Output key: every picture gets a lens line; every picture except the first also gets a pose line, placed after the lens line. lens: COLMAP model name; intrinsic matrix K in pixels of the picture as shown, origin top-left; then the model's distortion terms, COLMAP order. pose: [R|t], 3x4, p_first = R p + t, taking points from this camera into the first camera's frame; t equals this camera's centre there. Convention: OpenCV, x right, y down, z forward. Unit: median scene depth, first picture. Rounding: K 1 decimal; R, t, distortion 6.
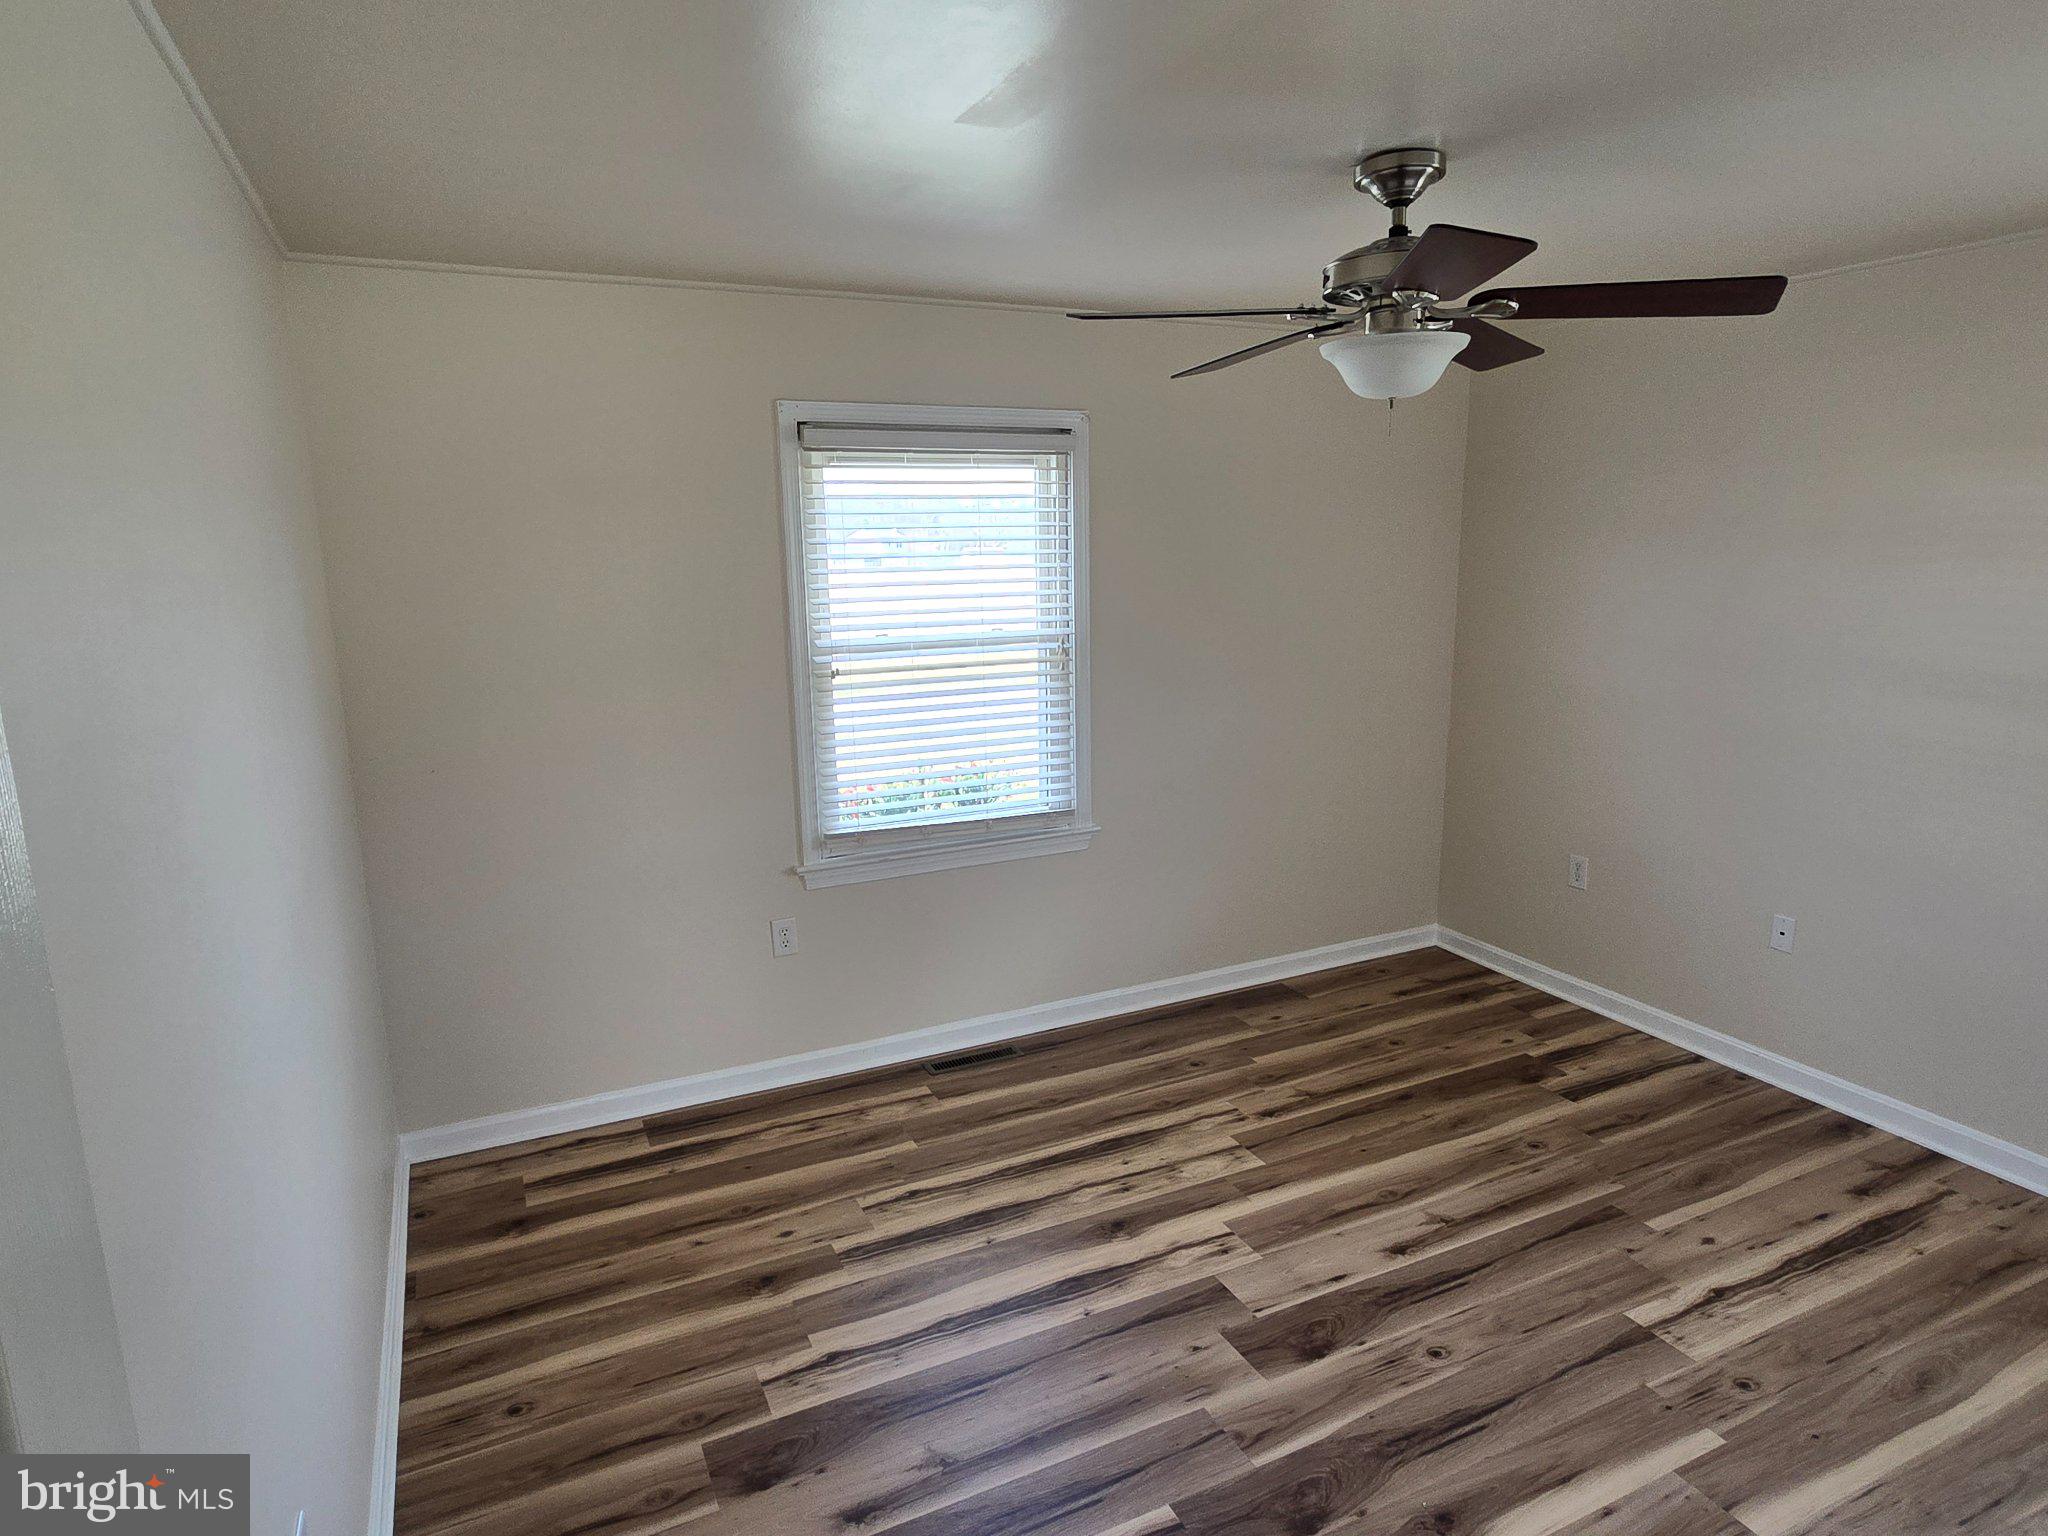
lens RADIAL K [[1115.4, 0, 1033.4], [0, 1115.4, 771.7], [0, 0, 1]] dist [-0.002912, 0.001824]
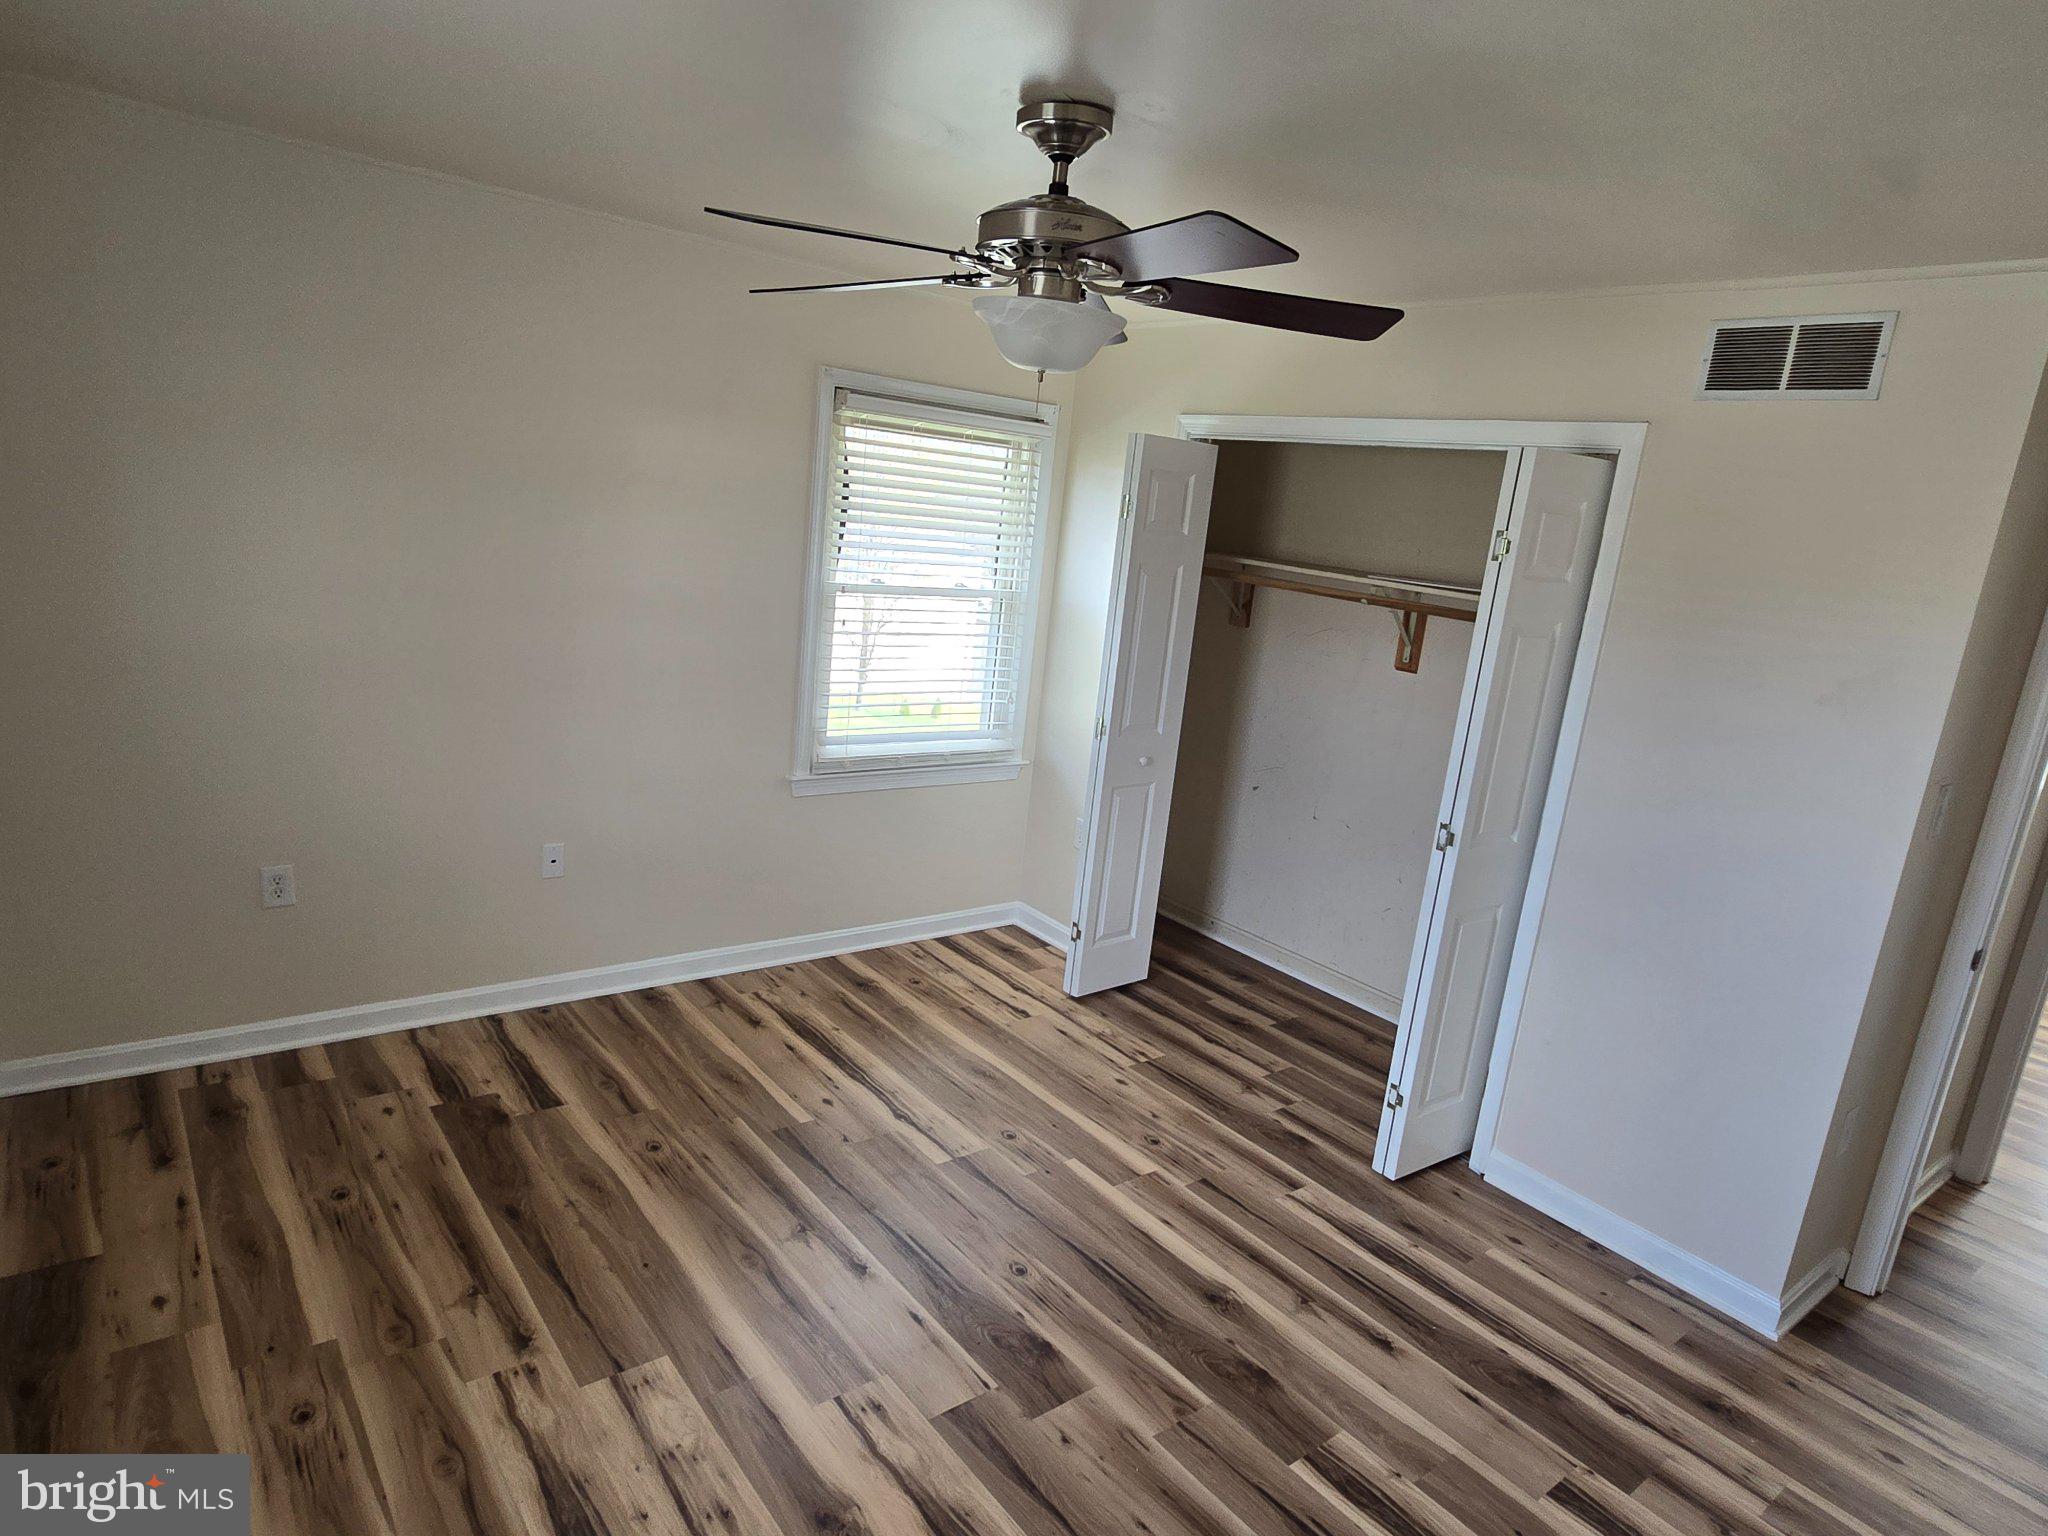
lens RADIAL K [[1115.4, 0, 1033.4], [0, 1115.4, 771.7], [0, 0, 1]] dist [-0.002912, 0.001824]
pose [[-0.164987, -0.232910, 0.958401, -0.430328], [0.104161, 0.962169, 0.251757, -0.172136], [-0.980780, 0.141365, -0.134485, 0.777688]]
